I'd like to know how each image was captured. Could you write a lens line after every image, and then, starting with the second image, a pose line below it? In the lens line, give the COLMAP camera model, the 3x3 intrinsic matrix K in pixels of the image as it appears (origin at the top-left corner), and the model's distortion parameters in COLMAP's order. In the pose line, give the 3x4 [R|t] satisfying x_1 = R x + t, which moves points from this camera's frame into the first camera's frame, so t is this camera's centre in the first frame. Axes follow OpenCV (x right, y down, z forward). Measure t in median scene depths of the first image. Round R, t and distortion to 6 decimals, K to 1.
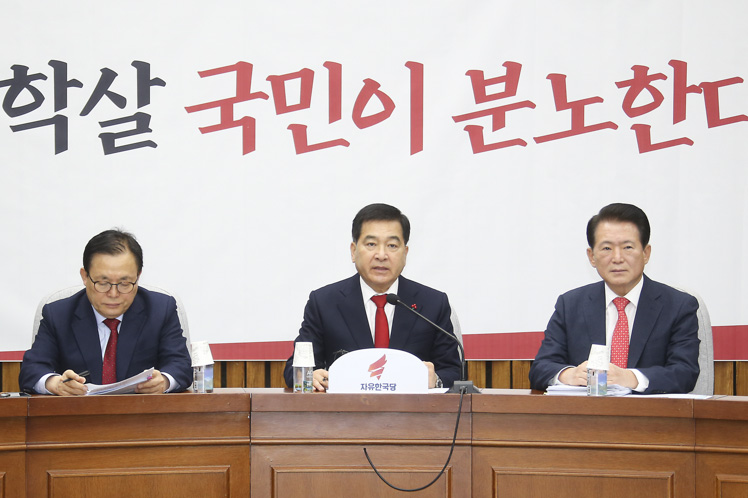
lens RADIAL K [[2901.0, 0, 356.4], [0, 2901.0, 289.9], [0, 0, 1]] dist [0.547839, 0.000000]
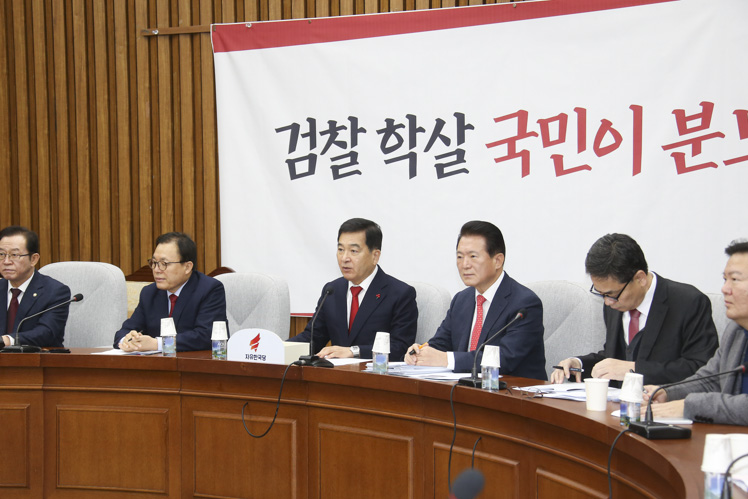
lens RADIAL K [[1779.8, 0, 354.4], [0, 1779.8, 257.8], [0, 0, 1]] dist [0.477708, 0.000000]
pose [[0.811246, 0.017980, -0.584429, 0.393445], [-0.013835, 0.999838, 0.011557, -0.017134], [0.584542, -0.001290, 0.811363, 0.265506]]
